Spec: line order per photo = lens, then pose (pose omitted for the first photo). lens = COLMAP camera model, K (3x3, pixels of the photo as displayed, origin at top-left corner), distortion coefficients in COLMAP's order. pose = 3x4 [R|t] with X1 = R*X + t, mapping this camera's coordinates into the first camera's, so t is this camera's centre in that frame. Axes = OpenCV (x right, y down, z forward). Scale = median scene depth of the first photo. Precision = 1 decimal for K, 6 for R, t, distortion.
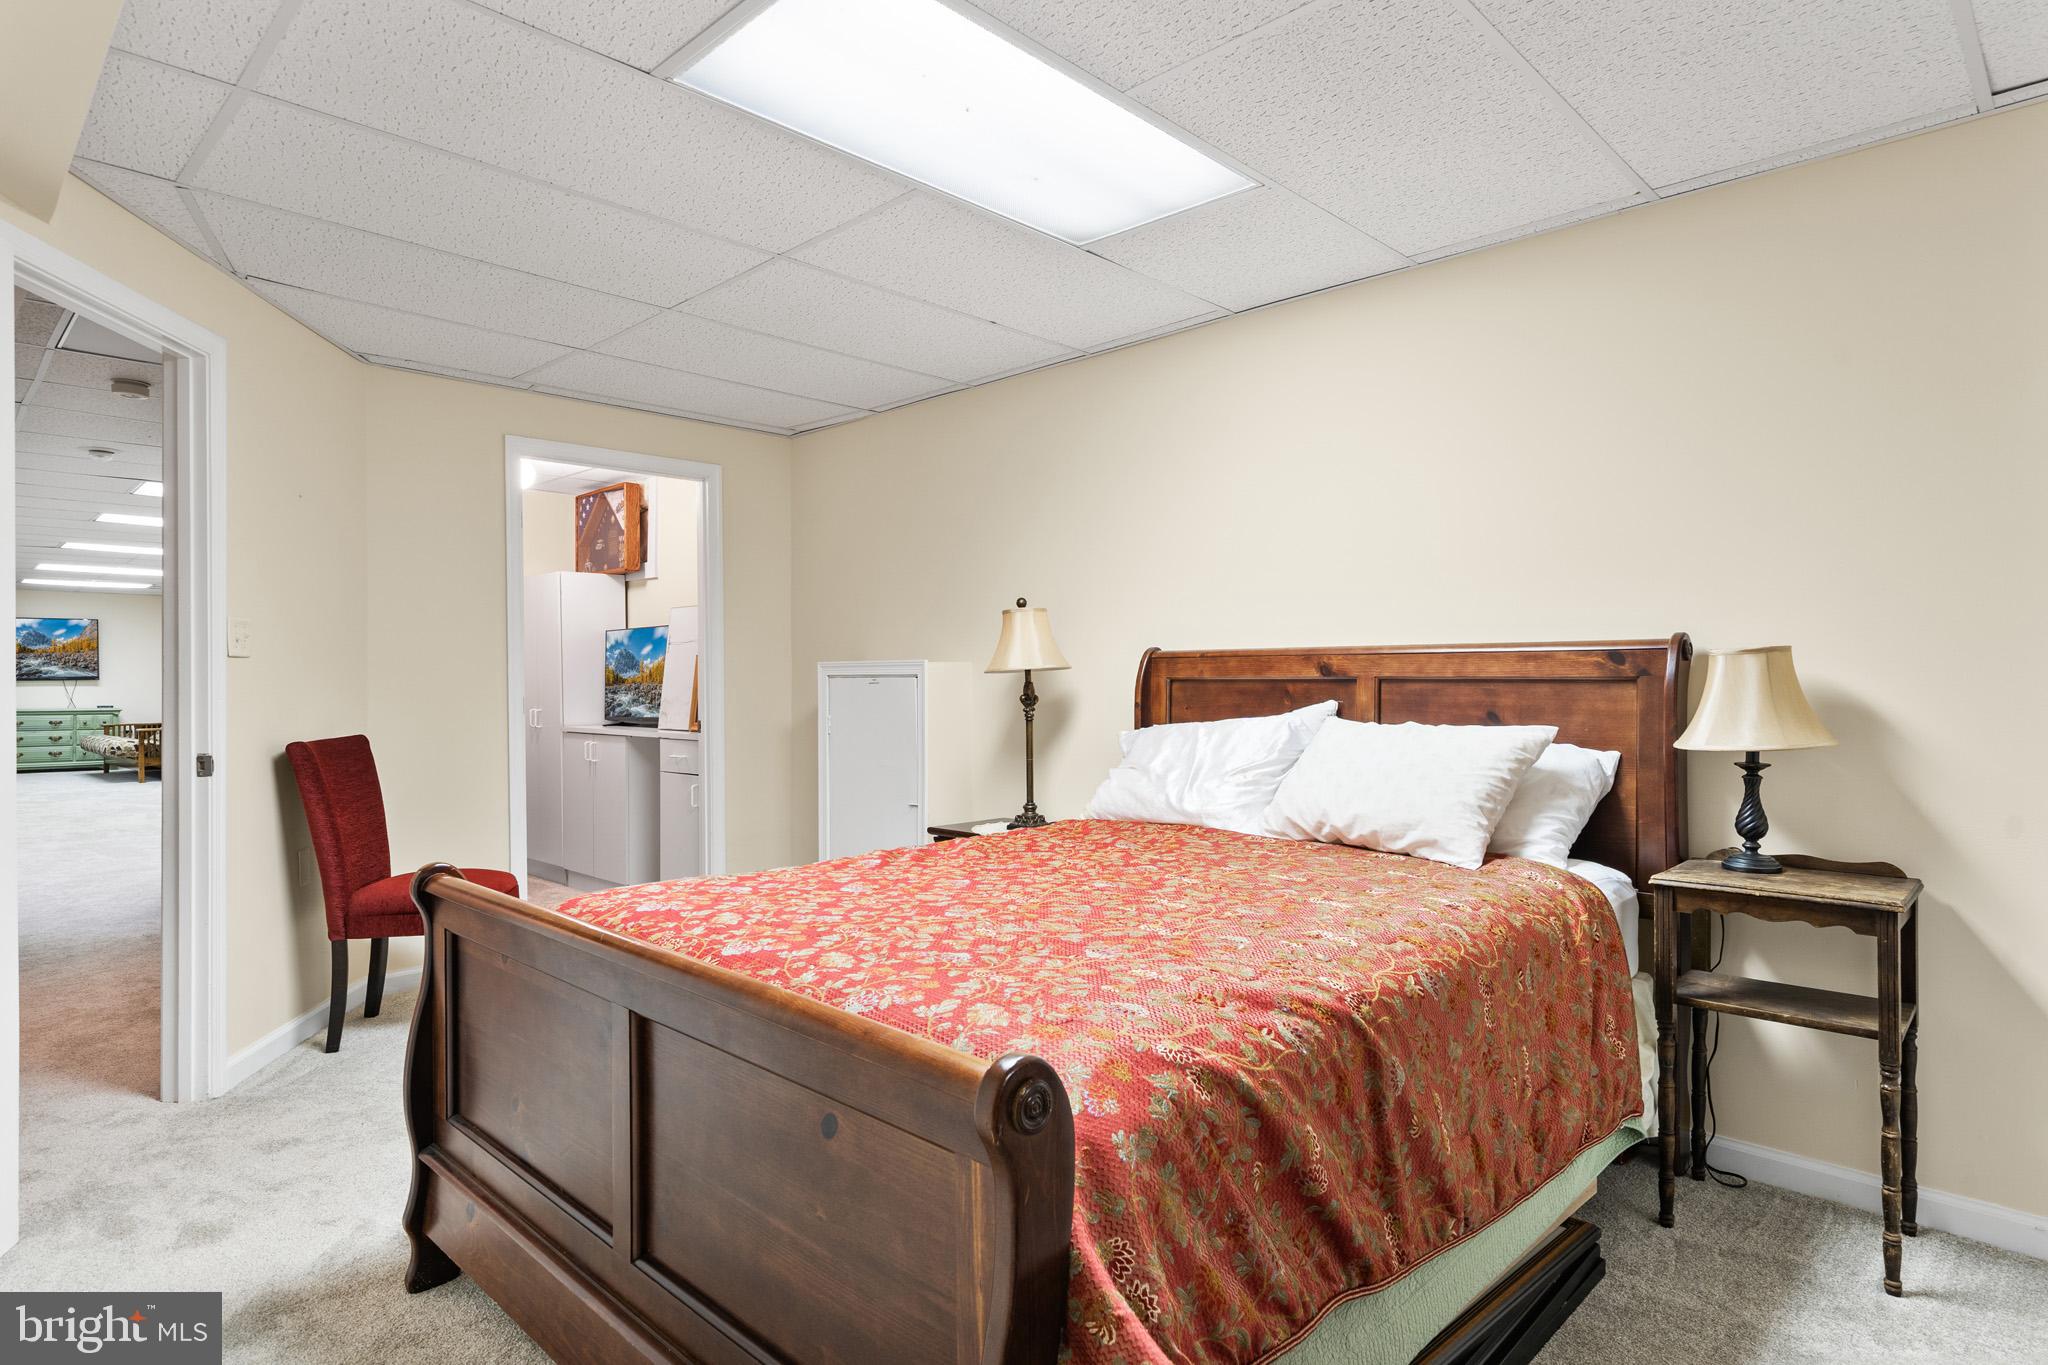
lens RADIAL K [[1104.2, 0, 1029.5], [0, 1104.2, 688.4], [0, 0, 1]] dist [0.003341, 0.000362]
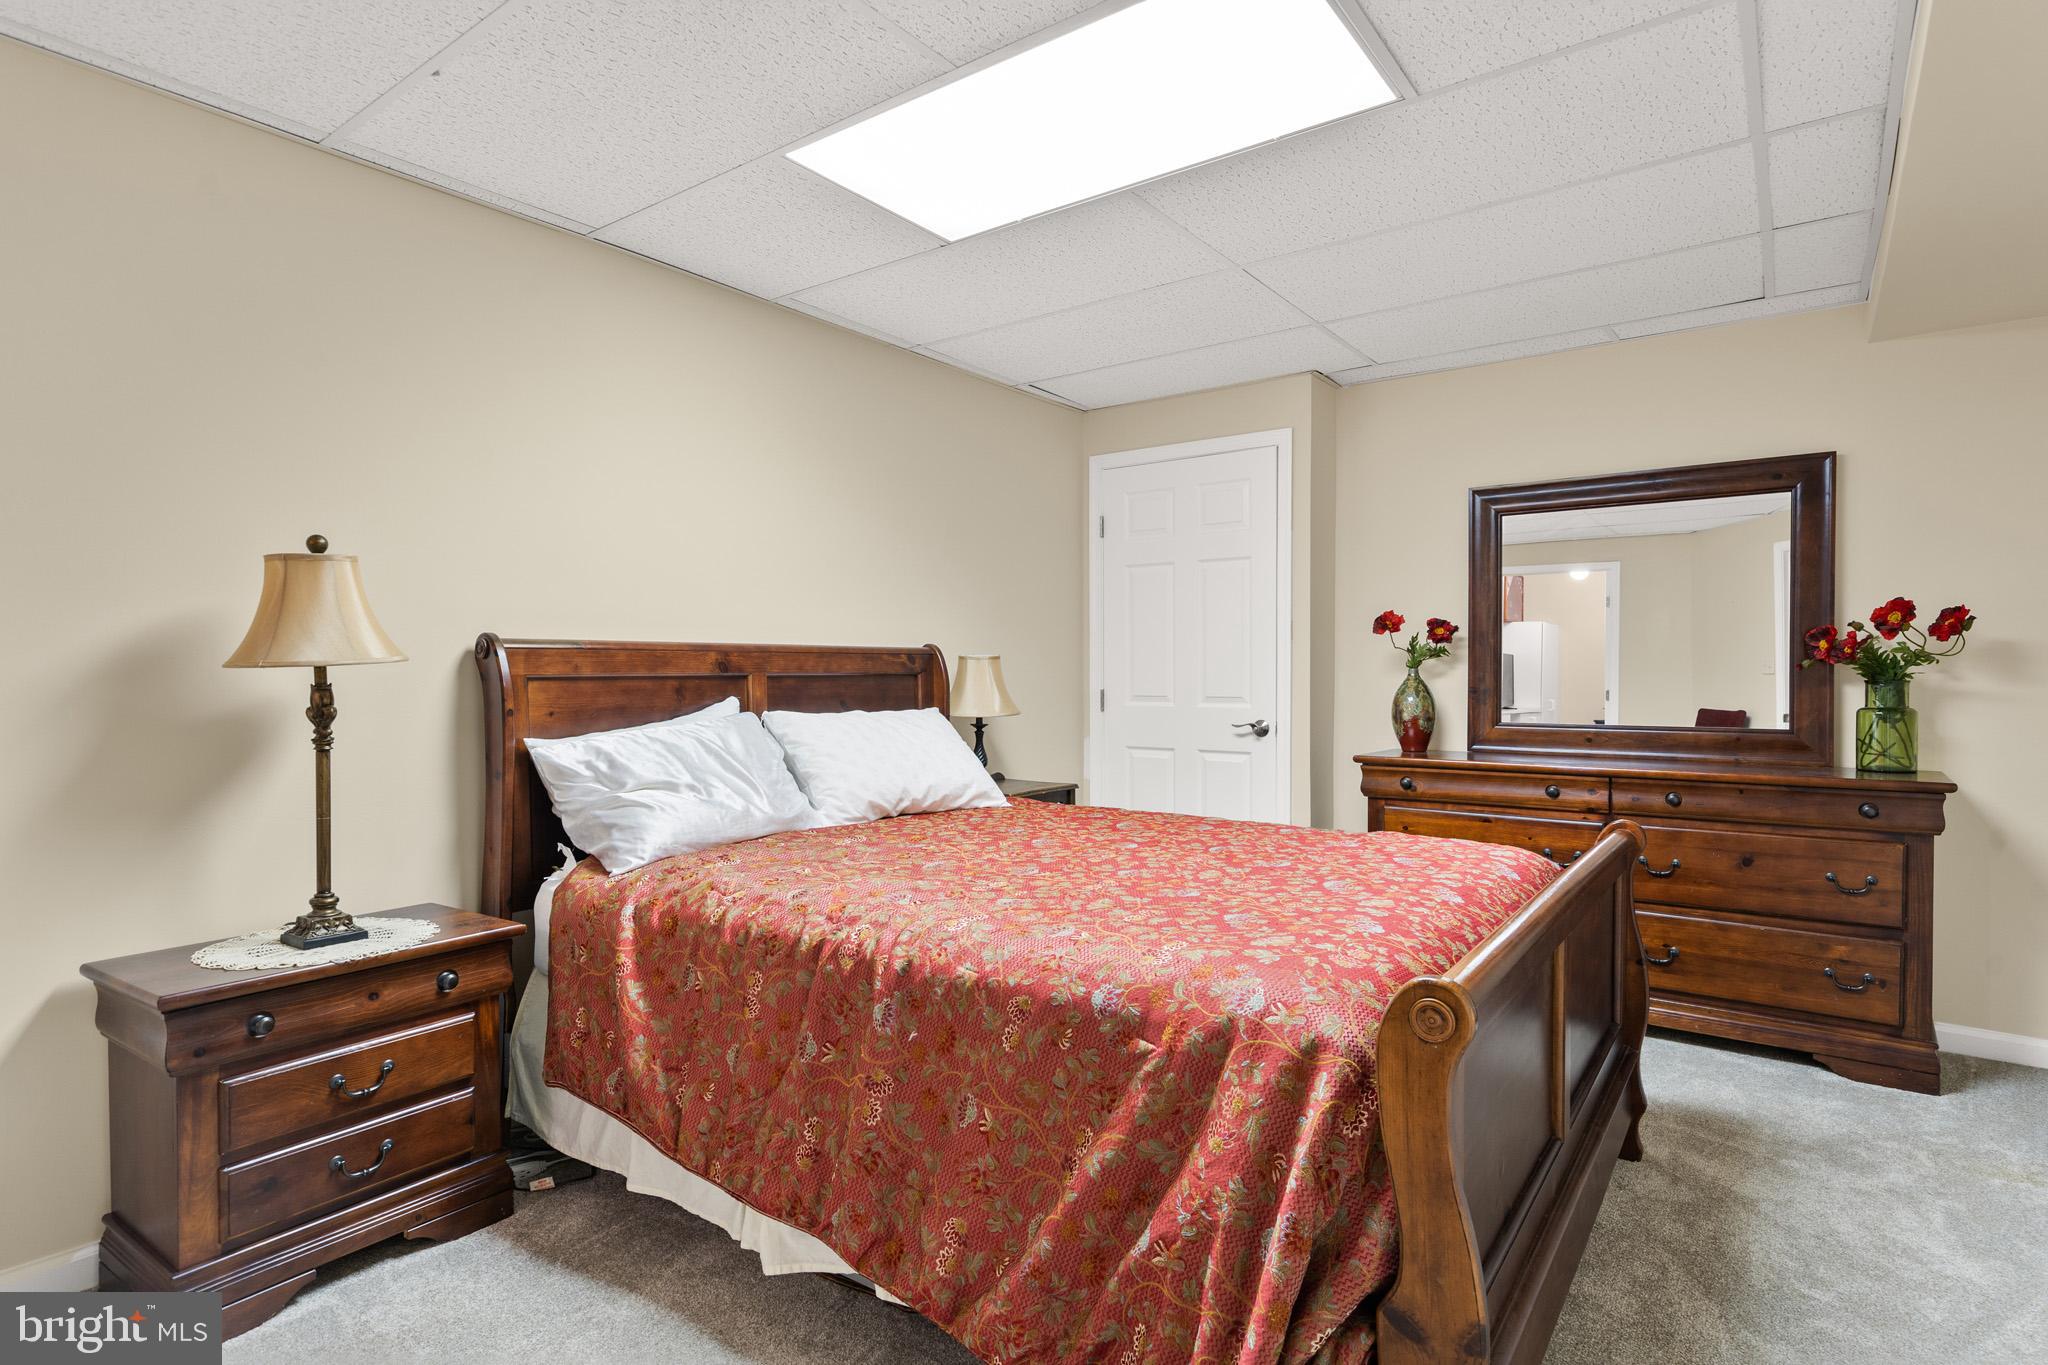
lens RADIAL K [[1070.4, 0, 1023.9], [0, 1070.4, 675.7], [0, 0, 1]] dist [-0.004540, -0.001540]
pose [[-0.140975, -0.005961, 0.989995, -0.731209], [0.010567, 0.999916, 0.007525, -0.012603], [-0.989957, 0.011522, -0.140900, 0.874280]]
